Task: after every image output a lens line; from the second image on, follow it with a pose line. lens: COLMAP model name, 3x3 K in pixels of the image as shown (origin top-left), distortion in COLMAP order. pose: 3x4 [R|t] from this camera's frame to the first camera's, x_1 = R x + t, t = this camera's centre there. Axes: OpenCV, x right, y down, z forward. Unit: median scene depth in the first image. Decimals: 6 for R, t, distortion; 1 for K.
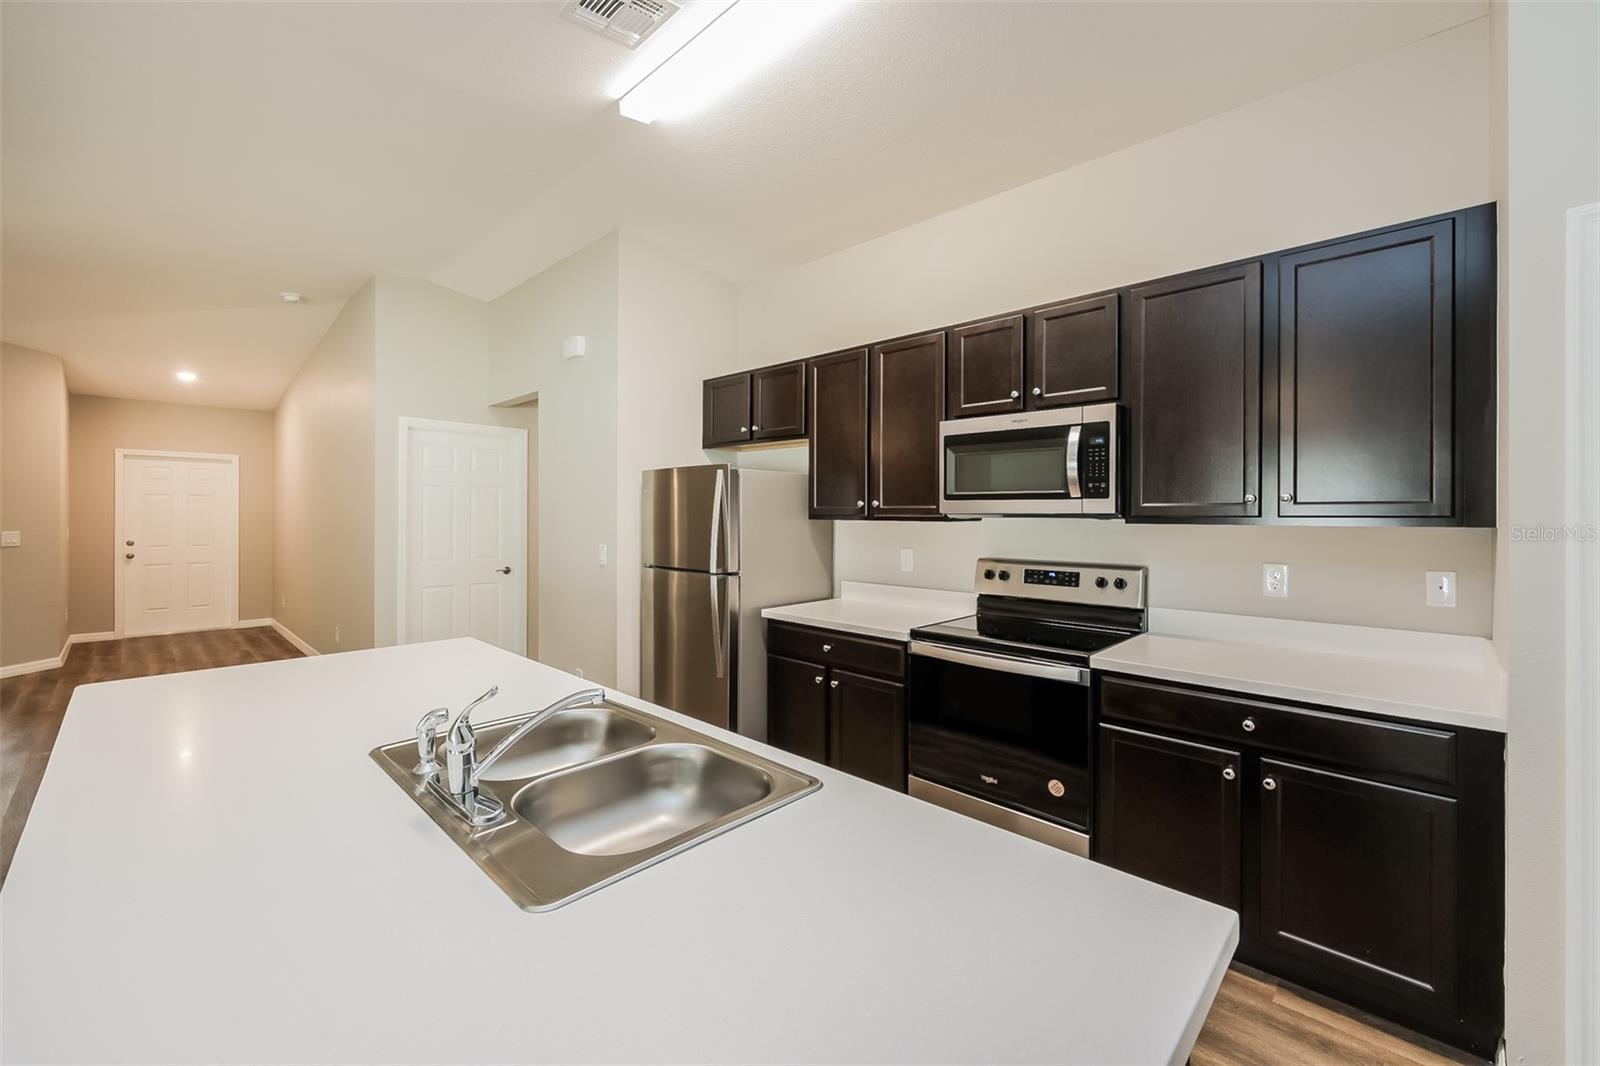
lens RADIAL K [[652.1, 0, 801.9], [0, 652.1, 514.7], [0, 0, 1]] dist [-0.000563, -0.000196]
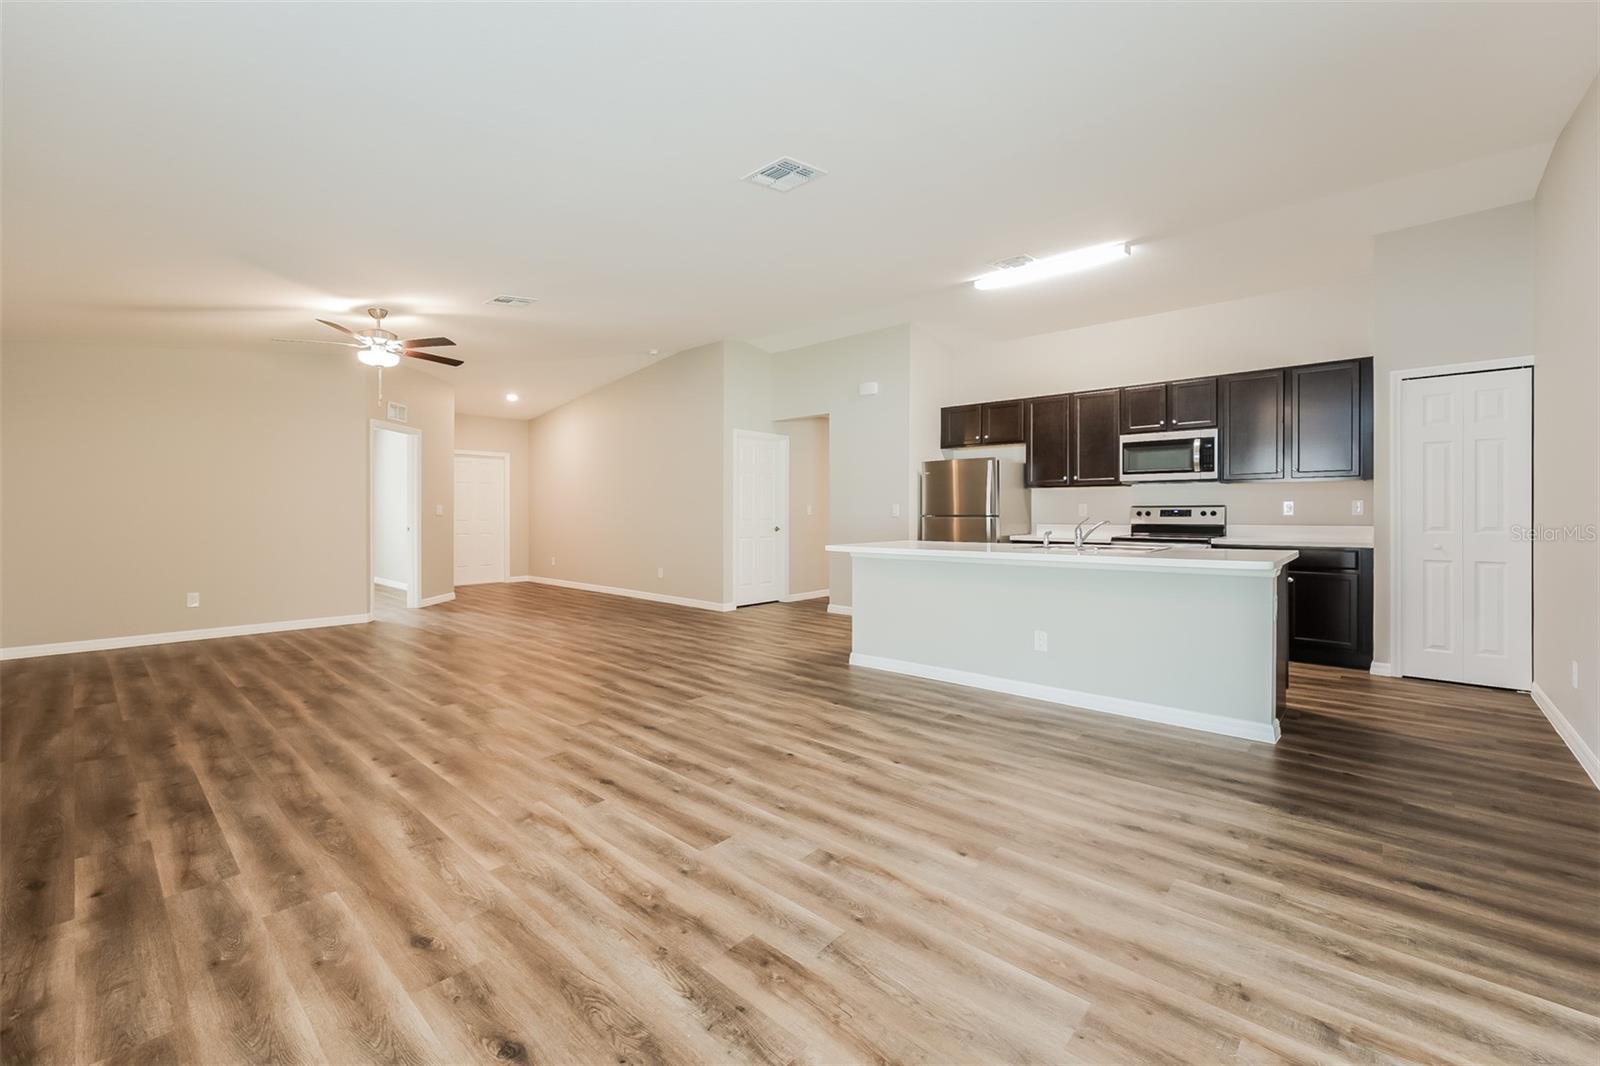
lens RADIAL K [[652.1, 0, 801.9], [0, 652.1, 514.7], [0, 0, 1]] dist [-0.000563, -0.000196]
pose [[0.999533, -0.004256, 0.030267, -0.795848], [0.004180, 0.999988, 0.002557, 0.087682], [-0.030277, -0.002429, 0.999539, -0.935701]]
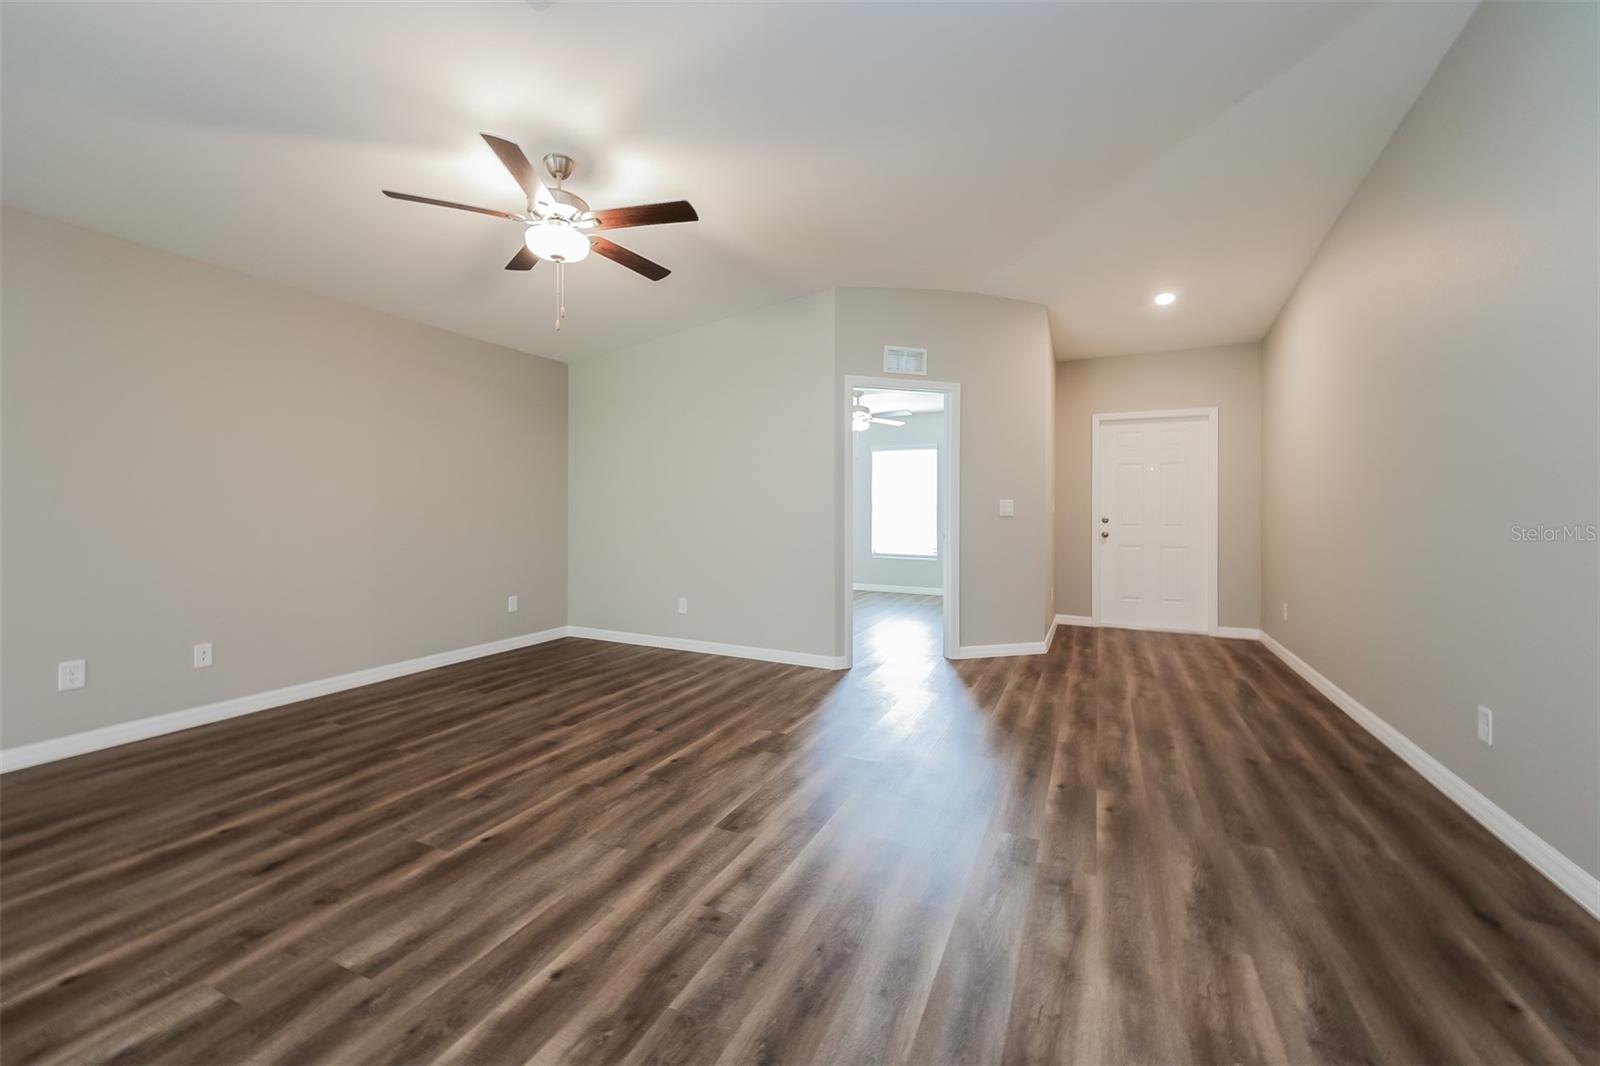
lens RADIAL K [[636.8, 0, 802.2], [0, 636.8, 508.7], [0, 0, 1]] dist [0.023709, -0.000018]
pose [[0.325455, -0.002714, -0.945554, -0.822976], [-0.001427, 0.999993, -0.003362, 0.076690], [0.945556, 0.002444, 0.325449, 0.787018]]
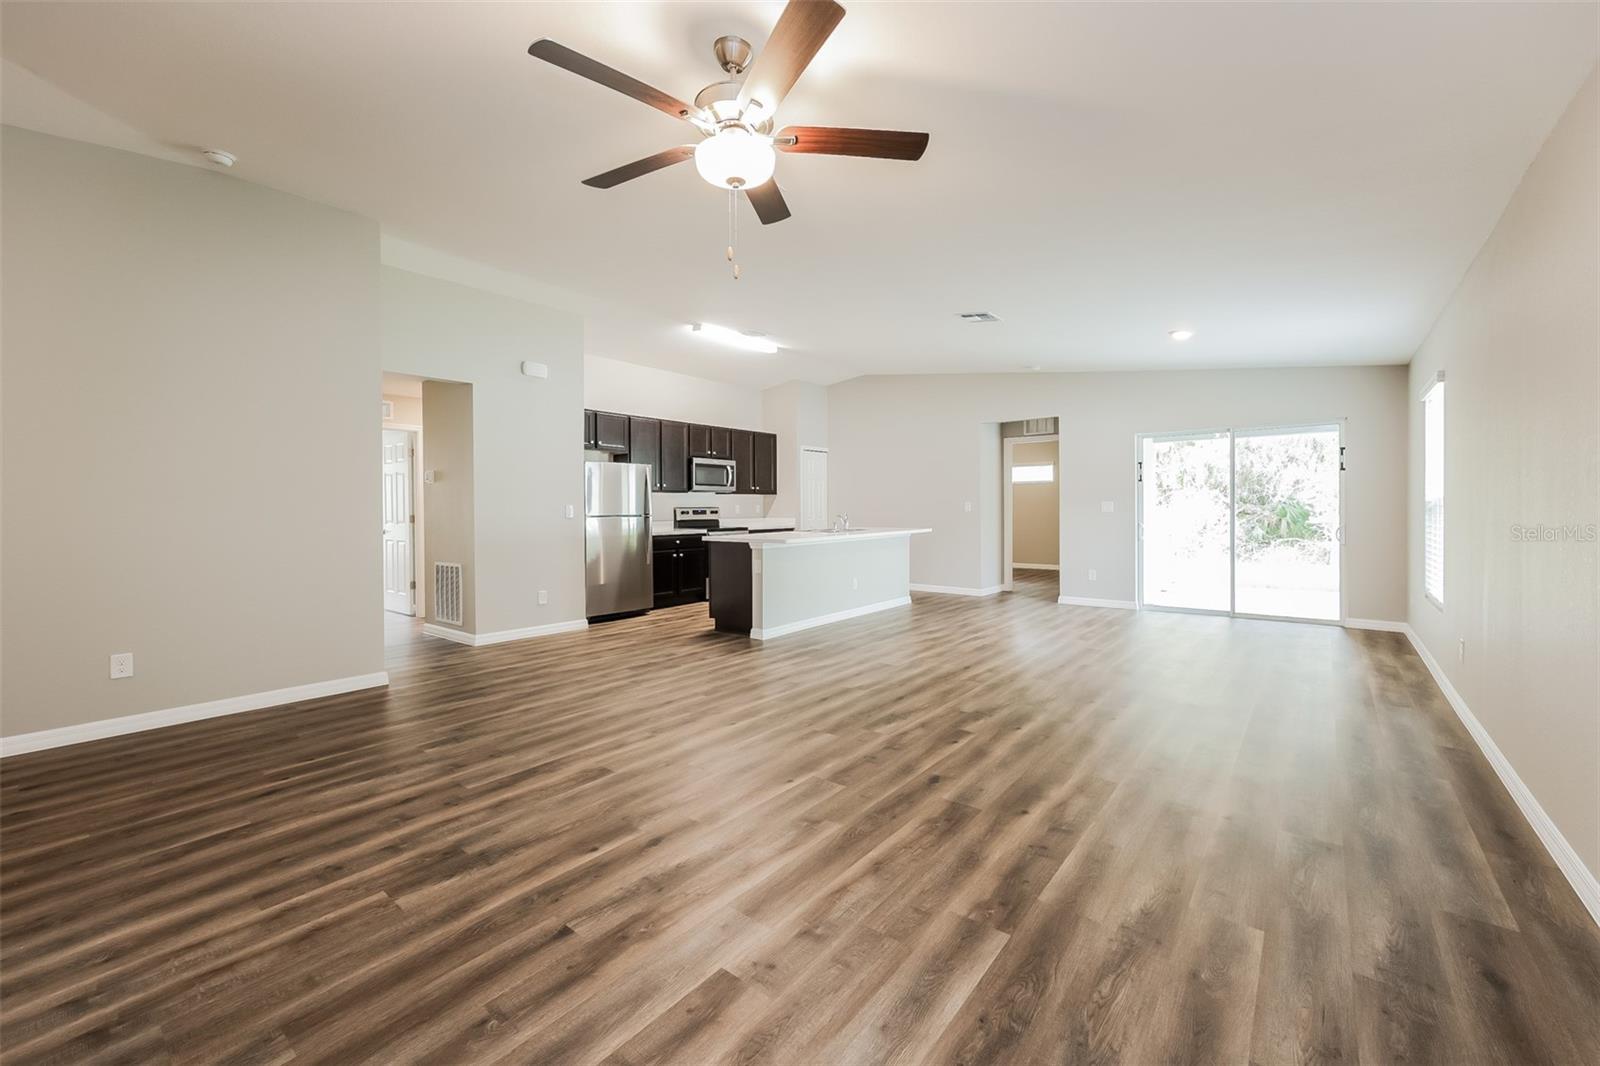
lens RADIAL K [[652.1, 0, 801.9], [0, 652.1, 514.7], [0, 0, 1]] dist [-0.000563, -0.000196]
pose [[-0.085363, -0.013894, 0.996253, -2.560221], [0.004781, 0.999886, 0.014354, 0.064367], [-0.996338, 0.005988, -0.085287, 0.745509]]
